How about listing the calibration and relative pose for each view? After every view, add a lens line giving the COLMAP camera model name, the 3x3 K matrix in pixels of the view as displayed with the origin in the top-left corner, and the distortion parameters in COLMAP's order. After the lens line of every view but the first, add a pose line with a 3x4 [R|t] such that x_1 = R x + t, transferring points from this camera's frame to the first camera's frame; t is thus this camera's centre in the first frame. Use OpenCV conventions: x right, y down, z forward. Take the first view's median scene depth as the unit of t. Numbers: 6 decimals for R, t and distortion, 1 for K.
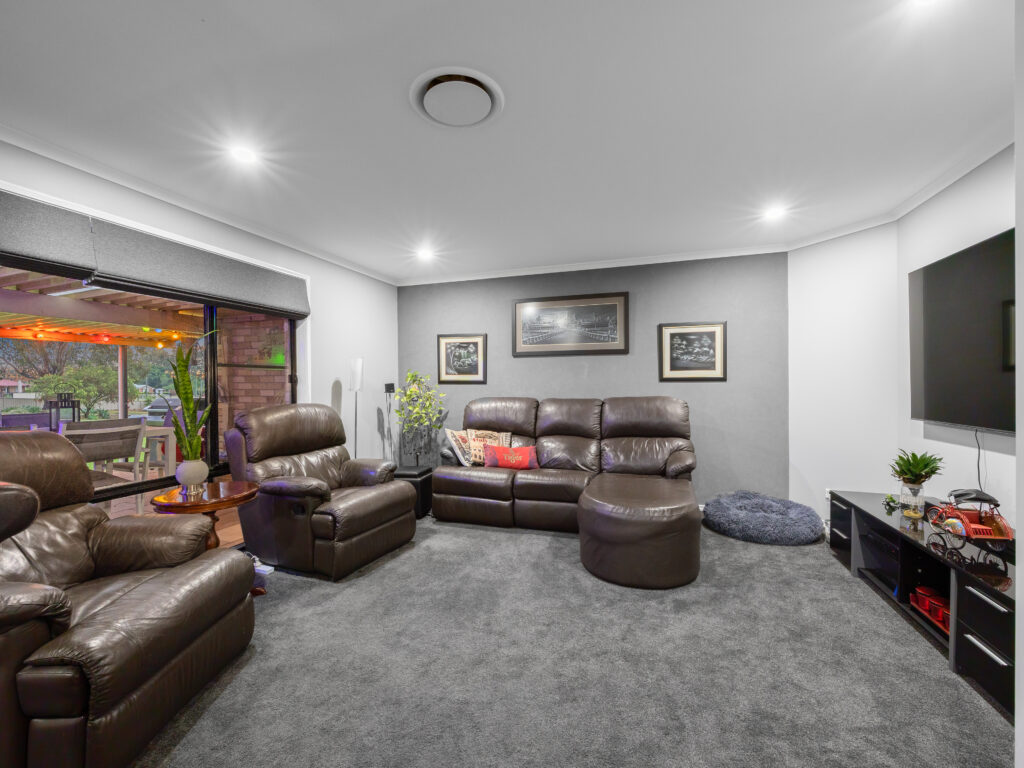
lens RADIAL K [[434.6, 0, 515.6], [0, 434.6, 388.6], [0, 0, 1]] dist [0.000774, -0.000090]
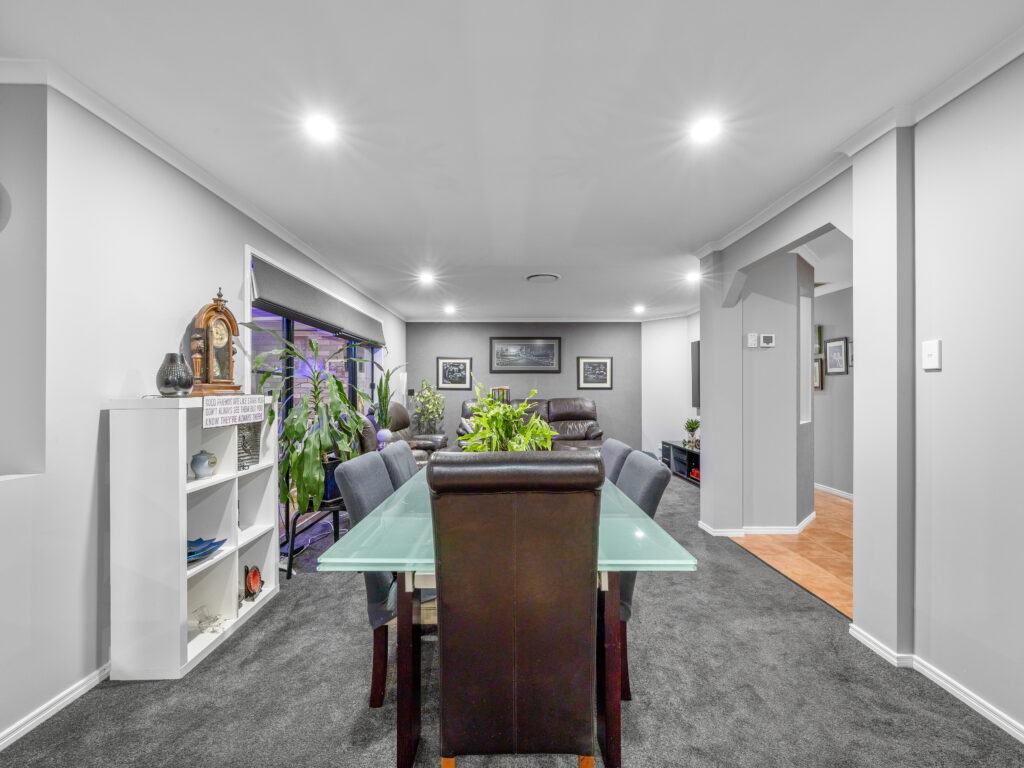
lens RADIAL K [[434.6, 0, 515.6], [0, 434.6, 388.6], [0, 0, 1]] dist [0.000774, -0.000090]
pose [[0.947168, 0.008110, 0.320636, -0.471573], [-0.003147, 0.999867, -0.015993, 0.009336], [-0.320723, 0.014139, 0.947068, -0.583059]]
